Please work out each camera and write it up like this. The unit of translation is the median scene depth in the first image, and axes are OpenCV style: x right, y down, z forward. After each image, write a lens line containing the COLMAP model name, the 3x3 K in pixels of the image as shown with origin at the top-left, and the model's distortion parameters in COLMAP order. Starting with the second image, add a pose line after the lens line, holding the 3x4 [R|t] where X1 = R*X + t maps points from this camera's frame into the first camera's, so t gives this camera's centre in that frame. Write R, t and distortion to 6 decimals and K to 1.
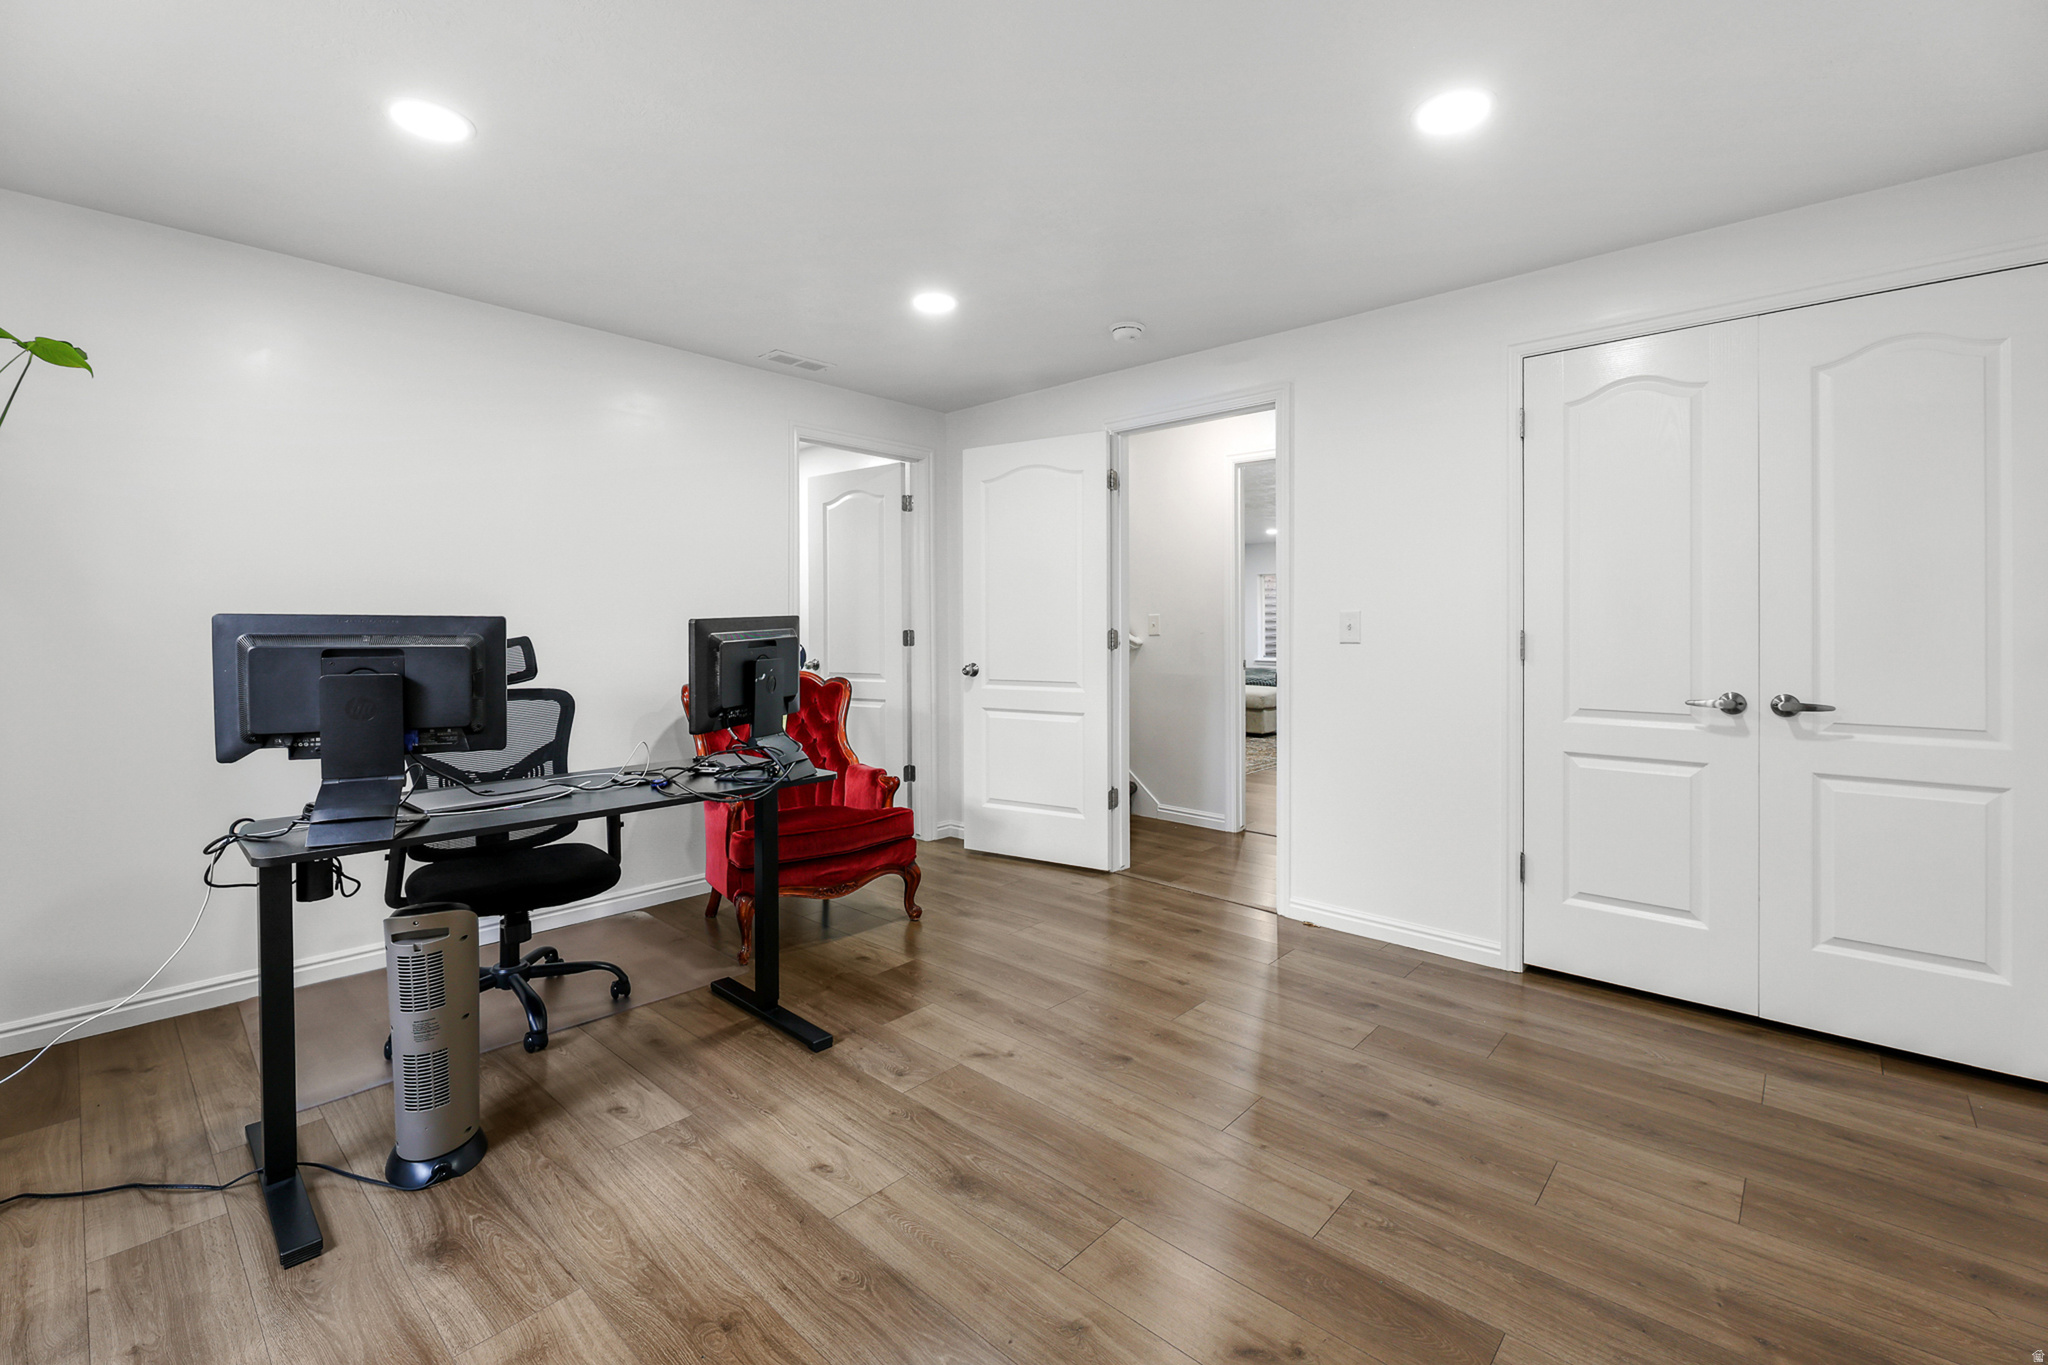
lens RADIAL K [[867.1, 0, 1022.5], [0, 867.1, 625.5], [0, 0, 1]] dist [0.001189, -0.000099]
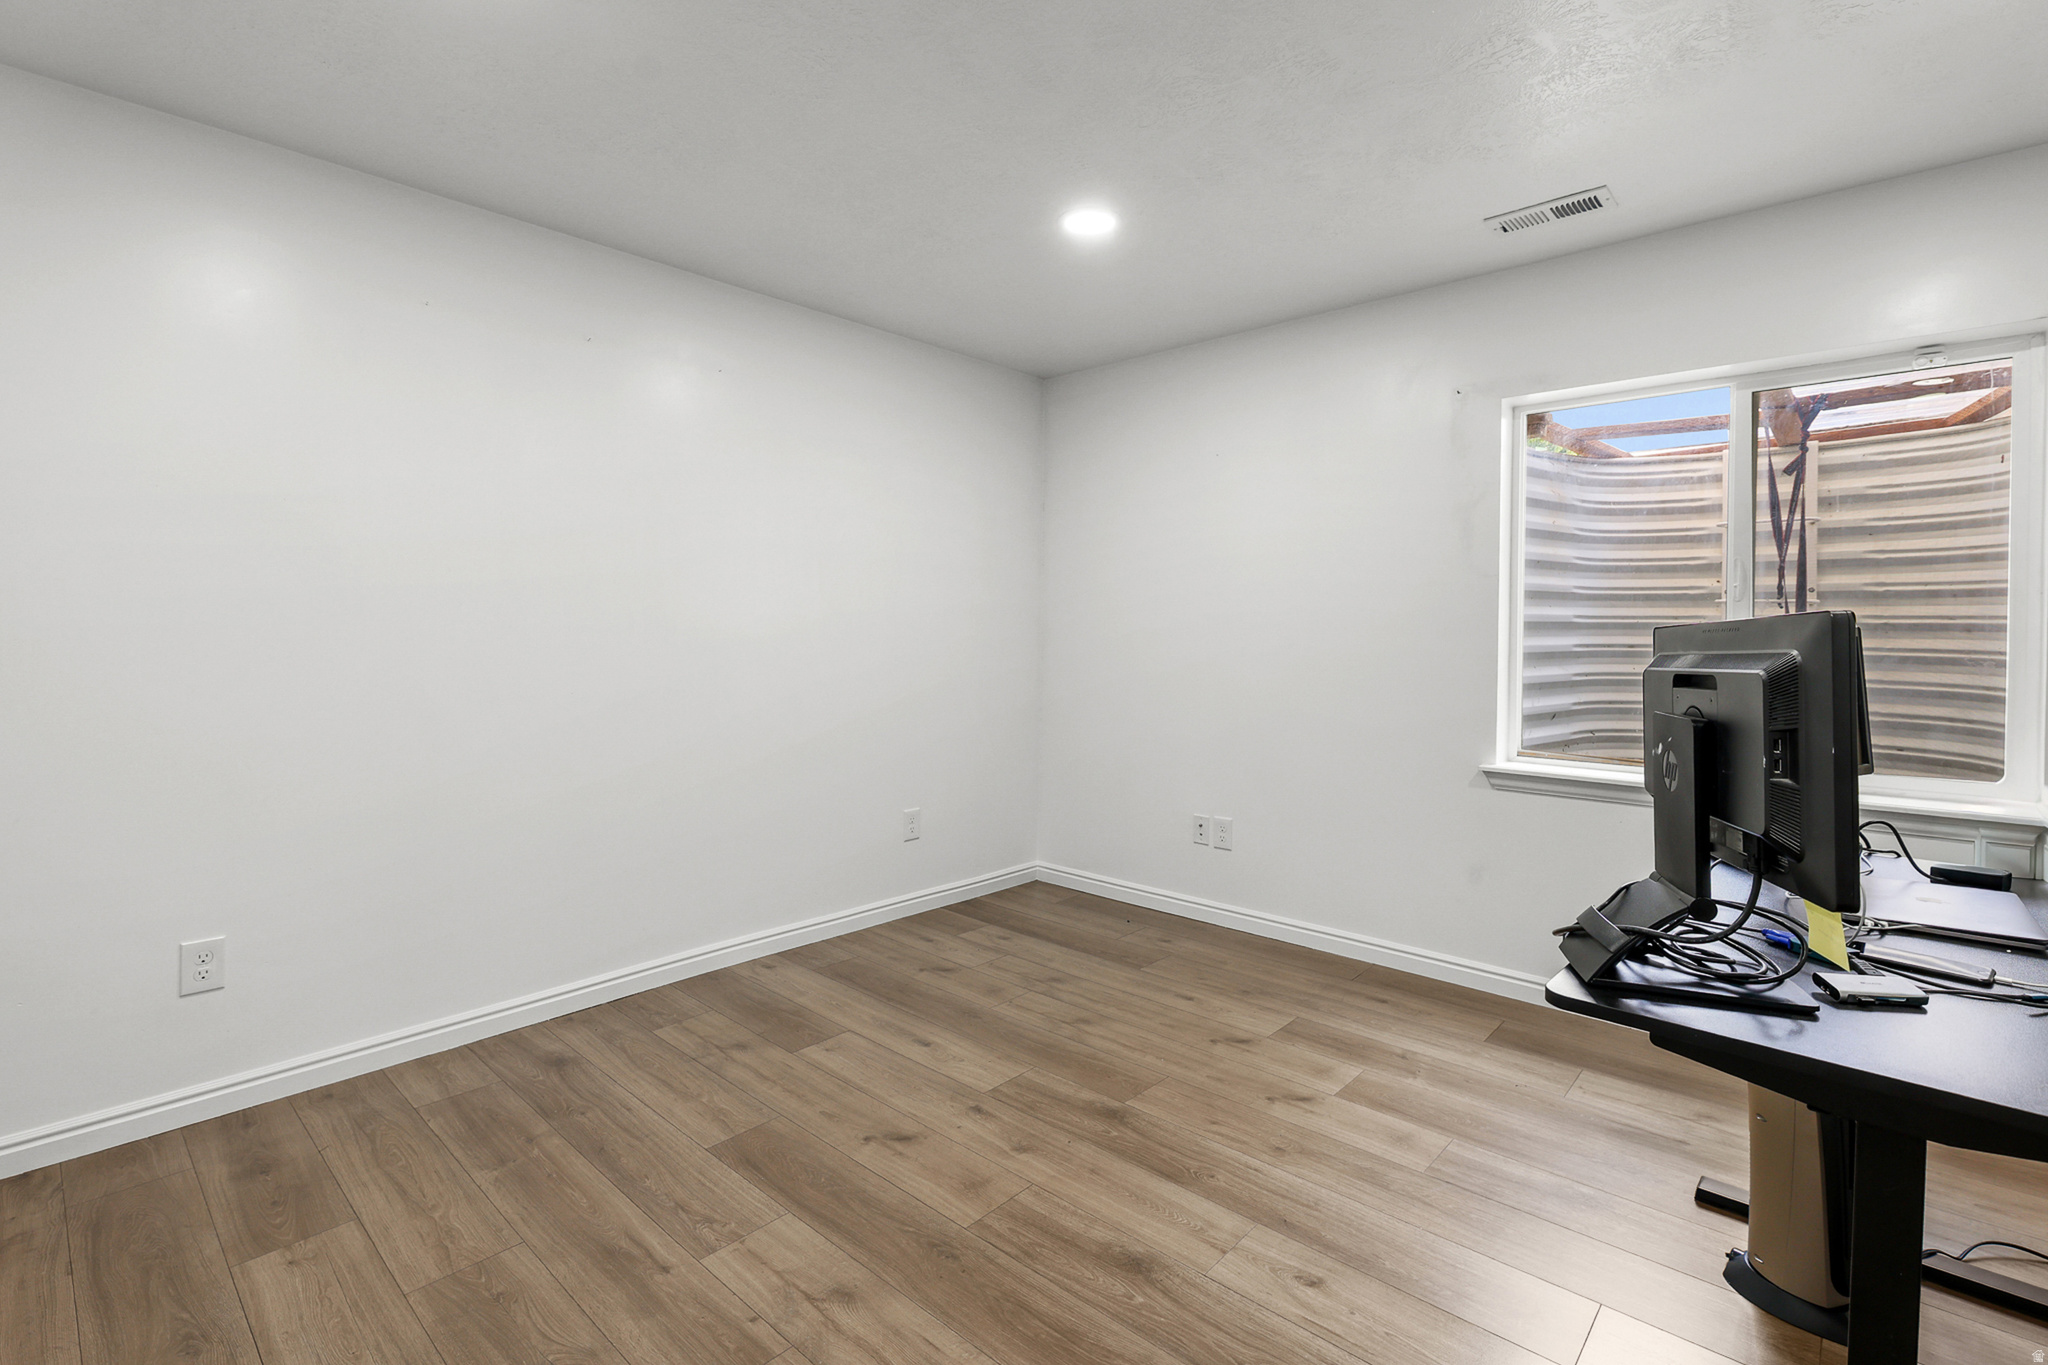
lens RADIAL K [[867.1, 0, 1022.5], [0, 867.1, 625.5], [0, 0, 1]] dist [0.001189, -0.000099]
pose [[-0.999977, -0.005988, 0.003291, 0.051334], [-0.006024, 0.999922, -0.010956, 0.005799], [-0.003225, -0.010976, -0.999935, 1.993756]]
